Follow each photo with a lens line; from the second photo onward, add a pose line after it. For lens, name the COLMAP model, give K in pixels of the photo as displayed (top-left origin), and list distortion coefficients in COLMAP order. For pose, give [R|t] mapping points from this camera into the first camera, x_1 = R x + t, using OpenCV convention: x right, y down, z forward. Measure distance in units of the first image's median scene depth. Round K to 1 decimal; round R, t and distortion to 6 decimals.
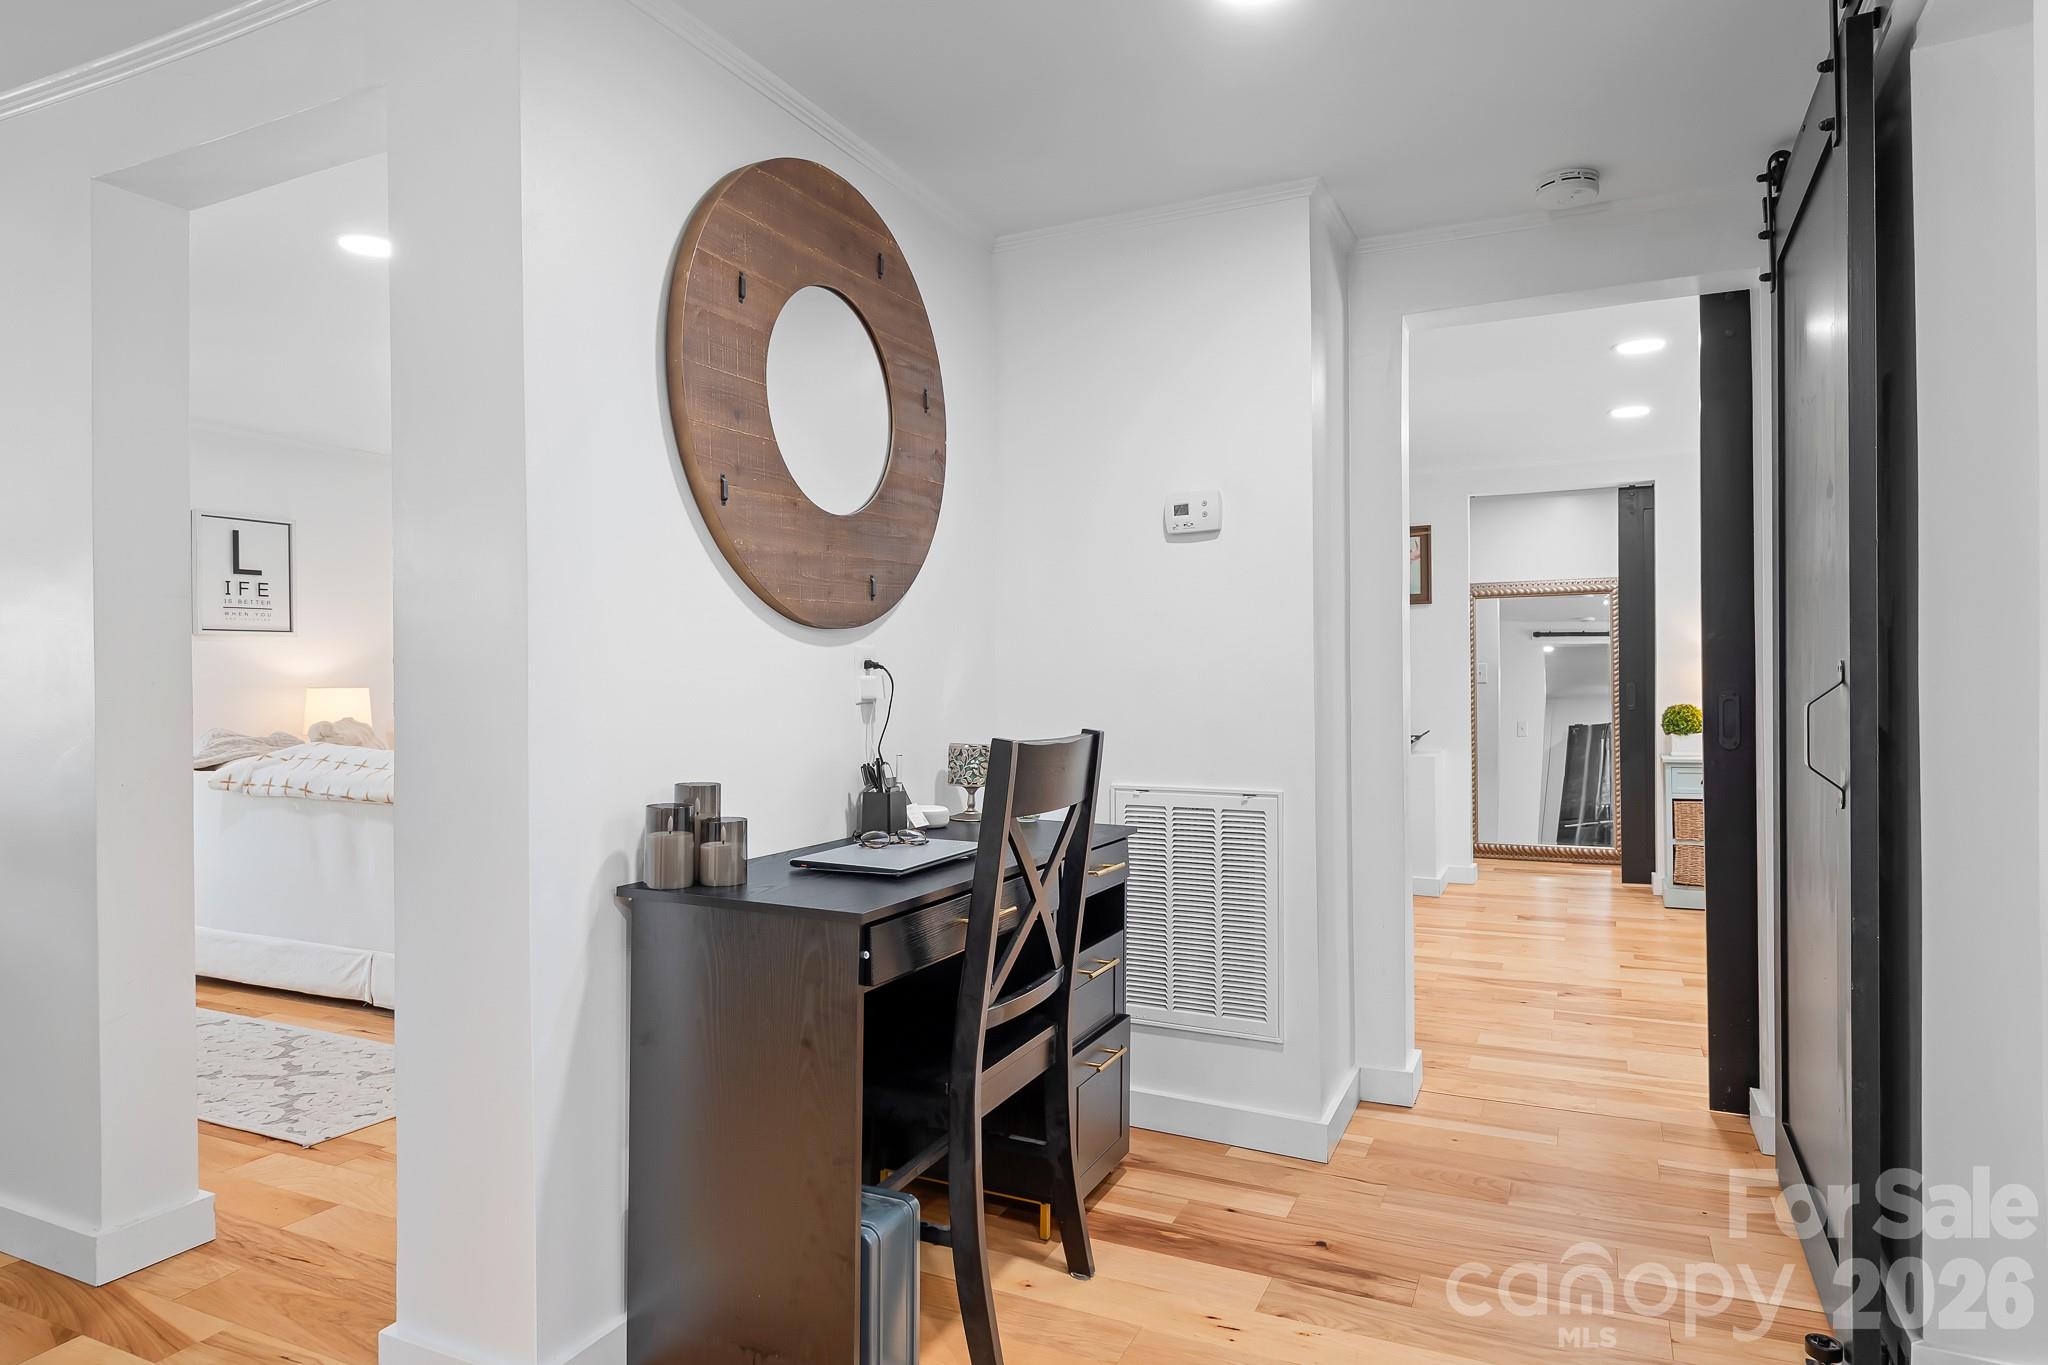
lens RADIAL K [[1210.2, 0, 1024.0], [0, 1210.2, 682.5], [0, 0, 1]] dist [-0.001256, 0.000448]
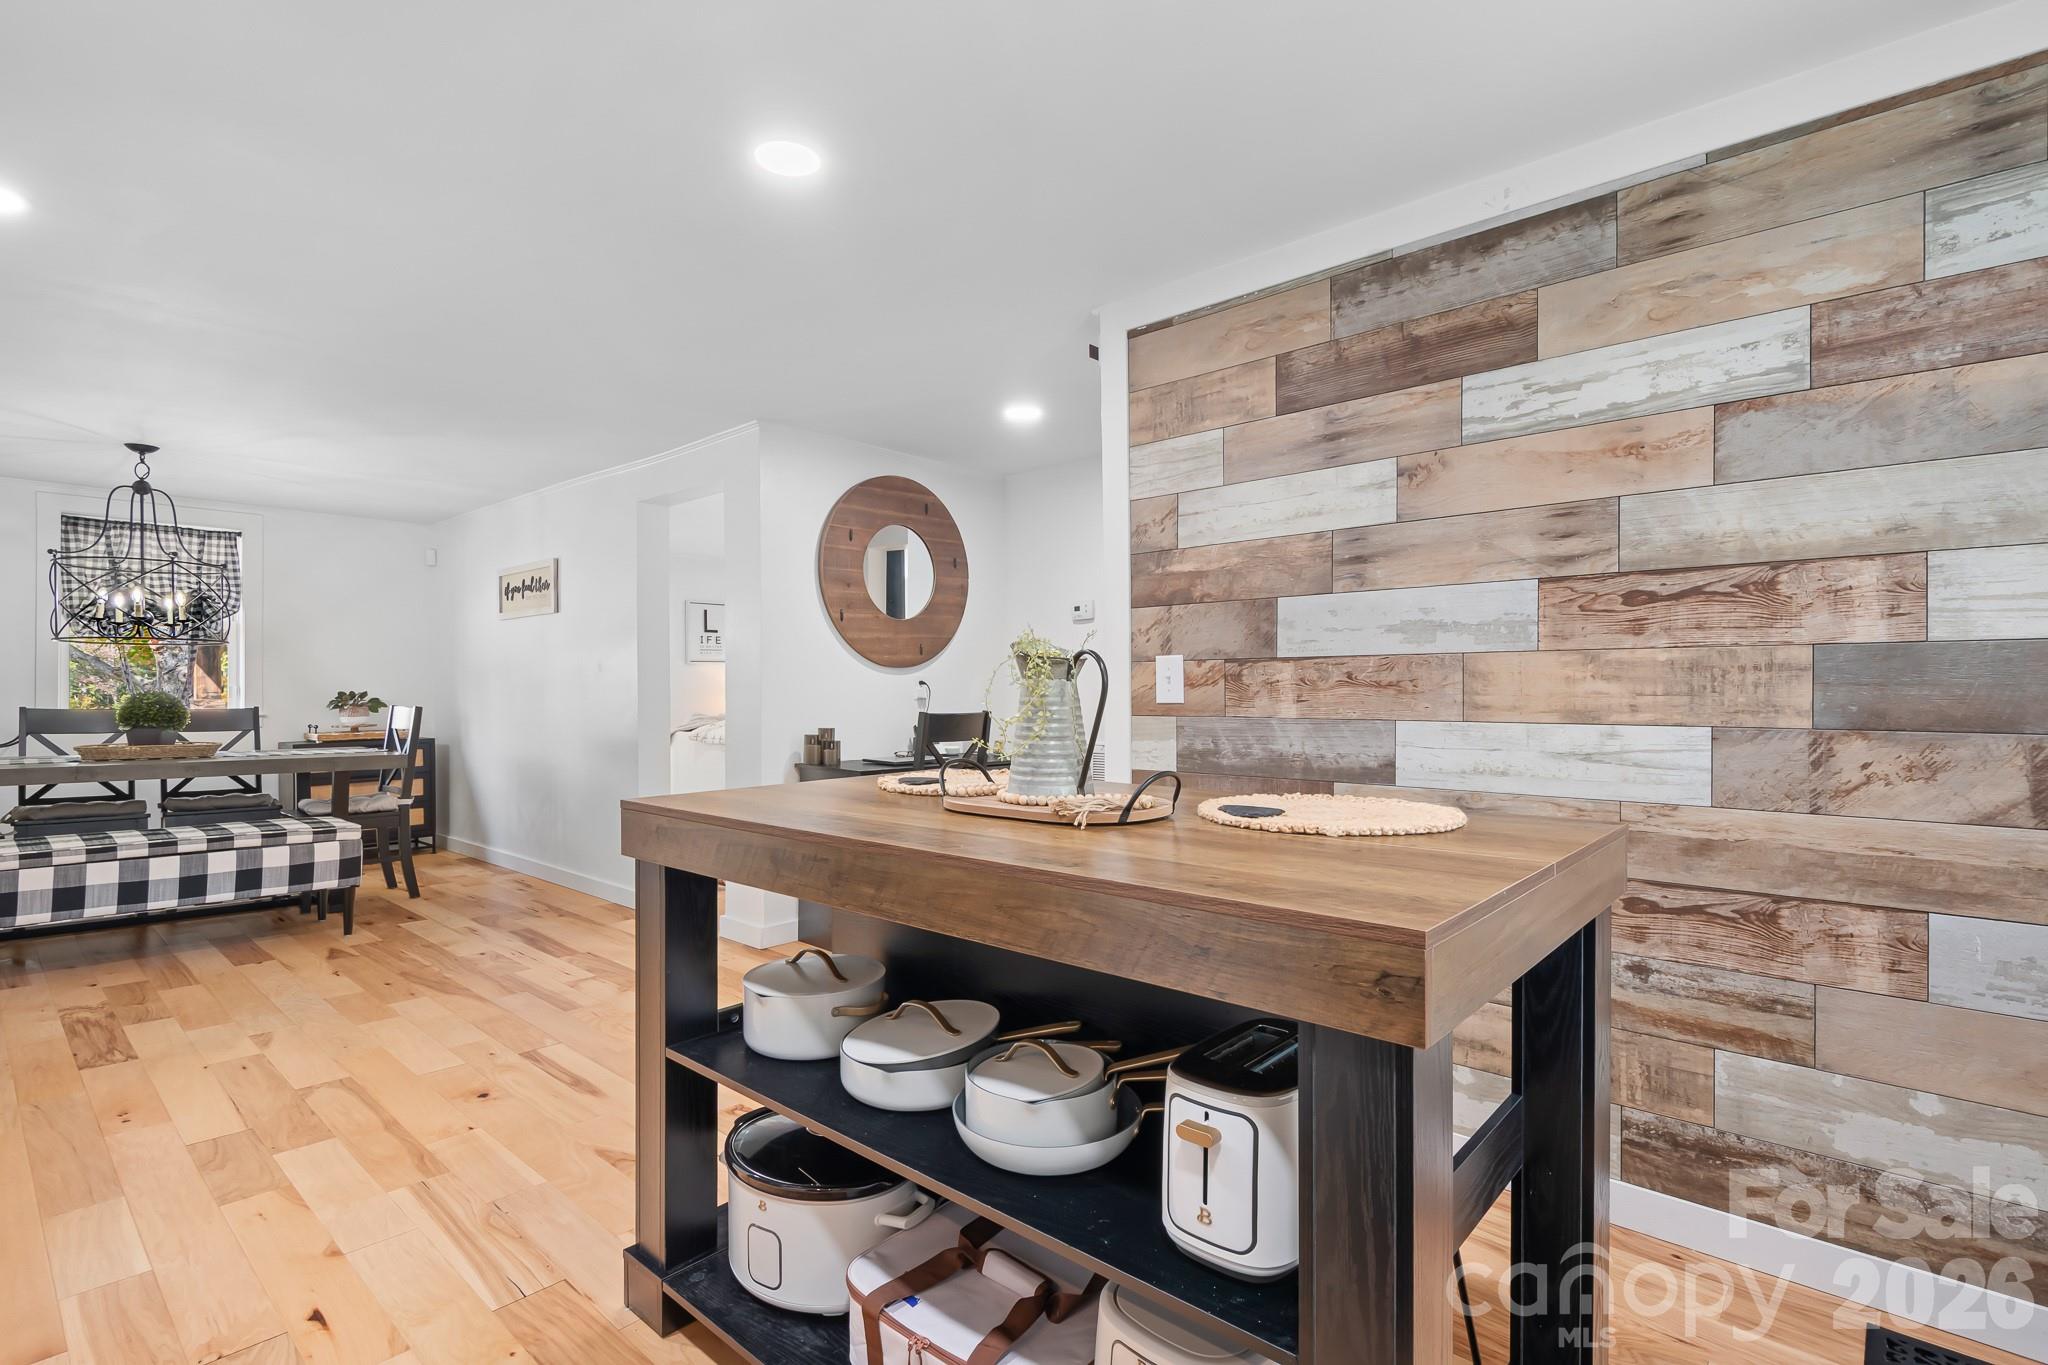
lens RADIAL K [[977.8, 0, 1024.0], [0, 977.8, 682.5], [0, 0, 1]] dist [0.032117, 0.000049]
pose [[0.956818, 0.002881, -0.290674, 0.412402], [-0.004790, 0.999971, -0.005856, -0.003307], [0.290649, 0.006996, 0.956804, -0.499778]]
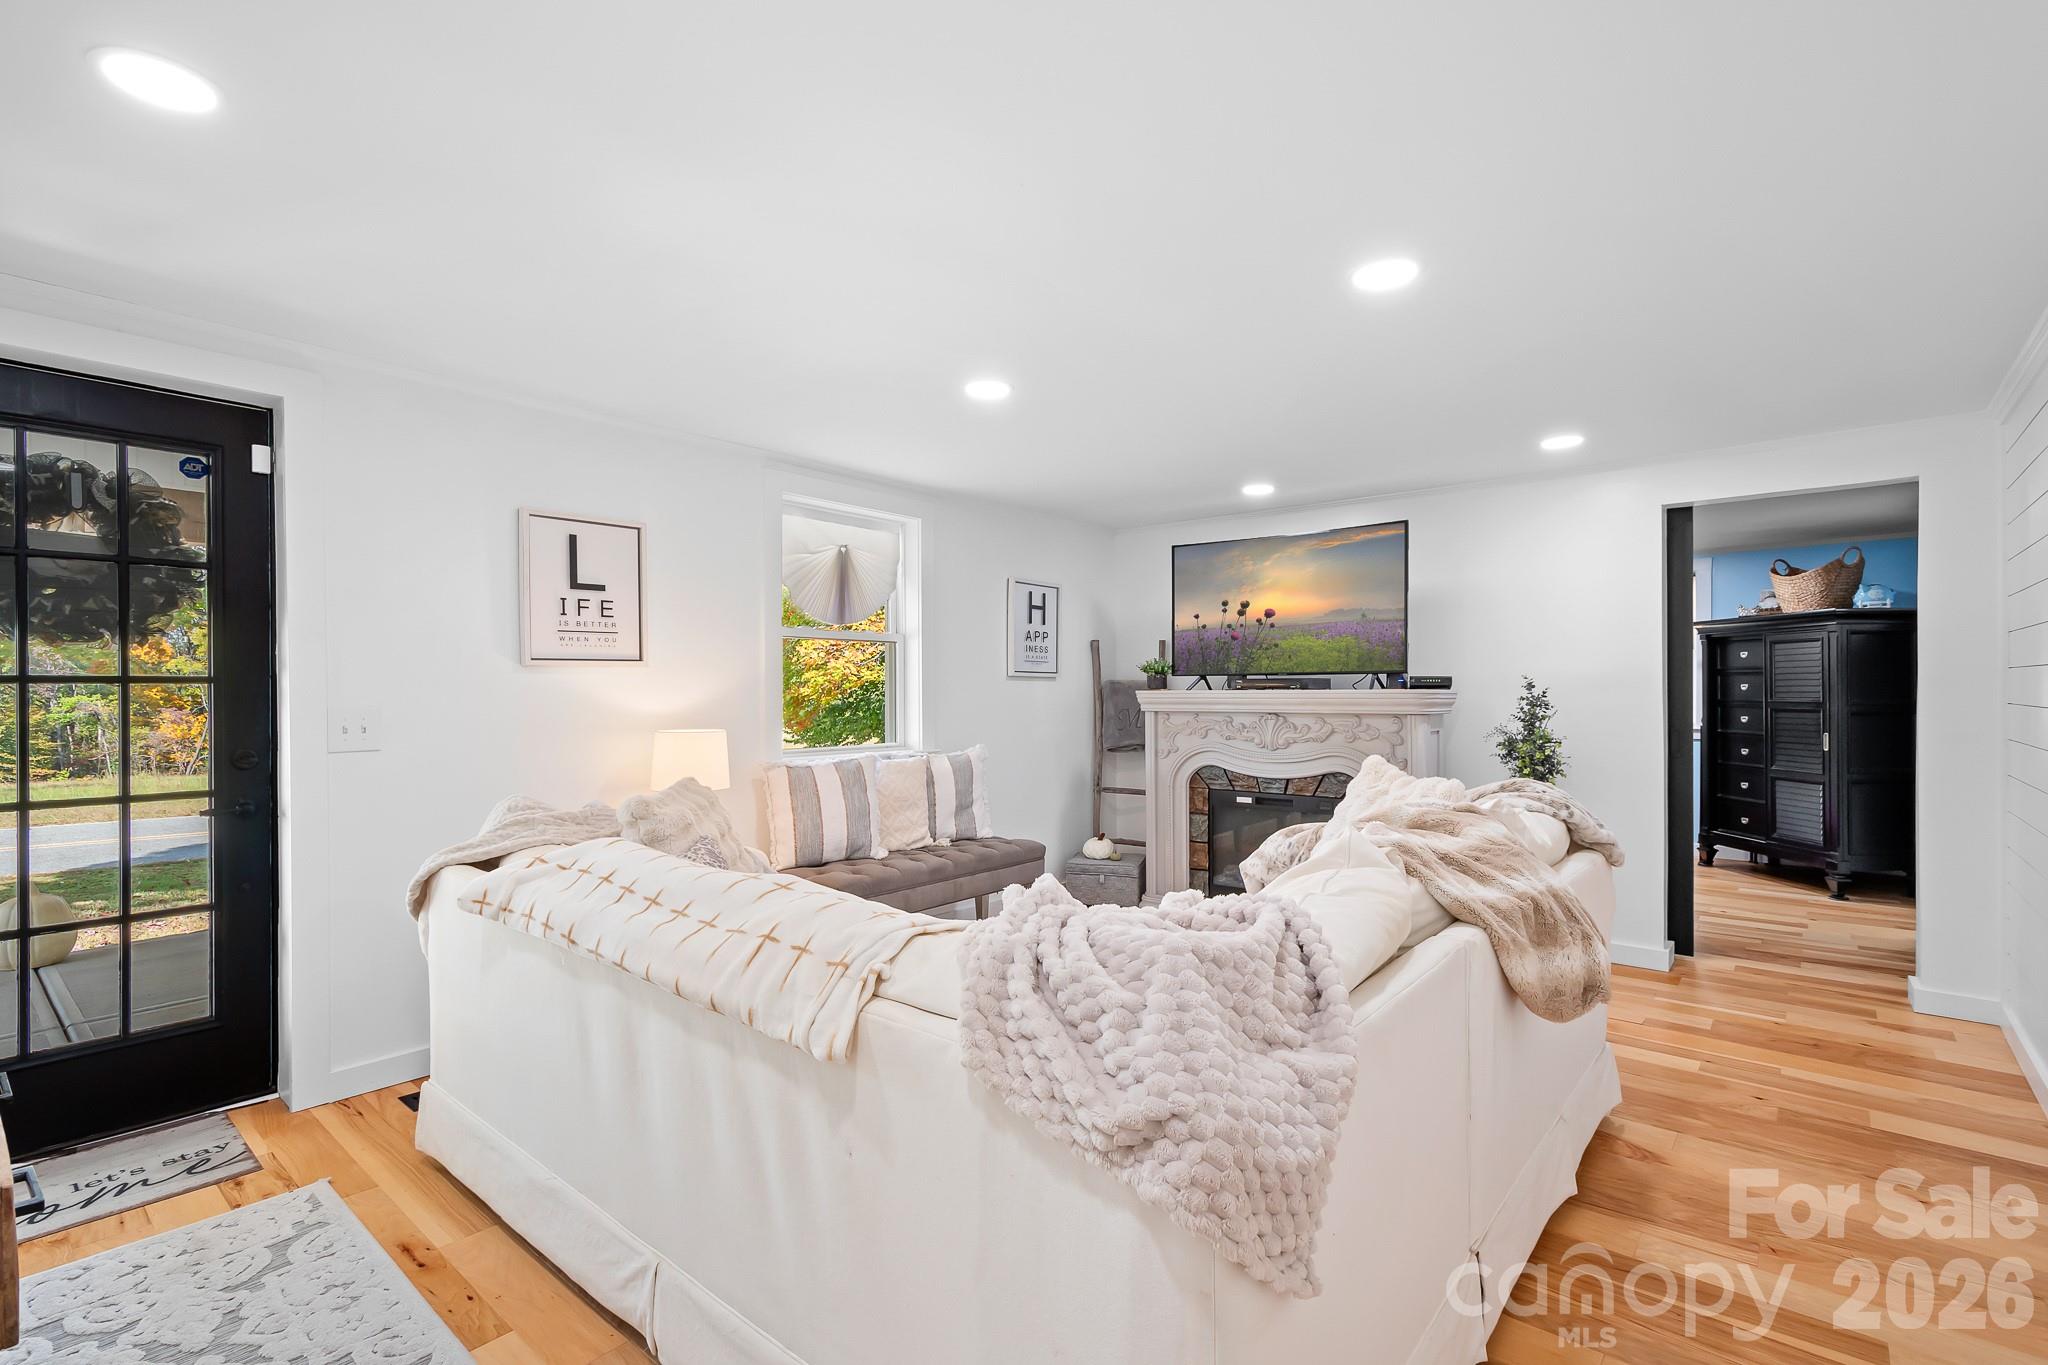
lens RADIAL K [[944.0, 0, 1024.0], [0, 944.0, 682.5], [0, 0, 1]] dist [-0.000309, -0.000003]
pose [[0.966636, 0.002114, -0.256147, -0.283046], [-0.003477, 0.999982, -0.004868, -0.036265], [0.256132, 0.005596, 0.966626, 0.658937]]
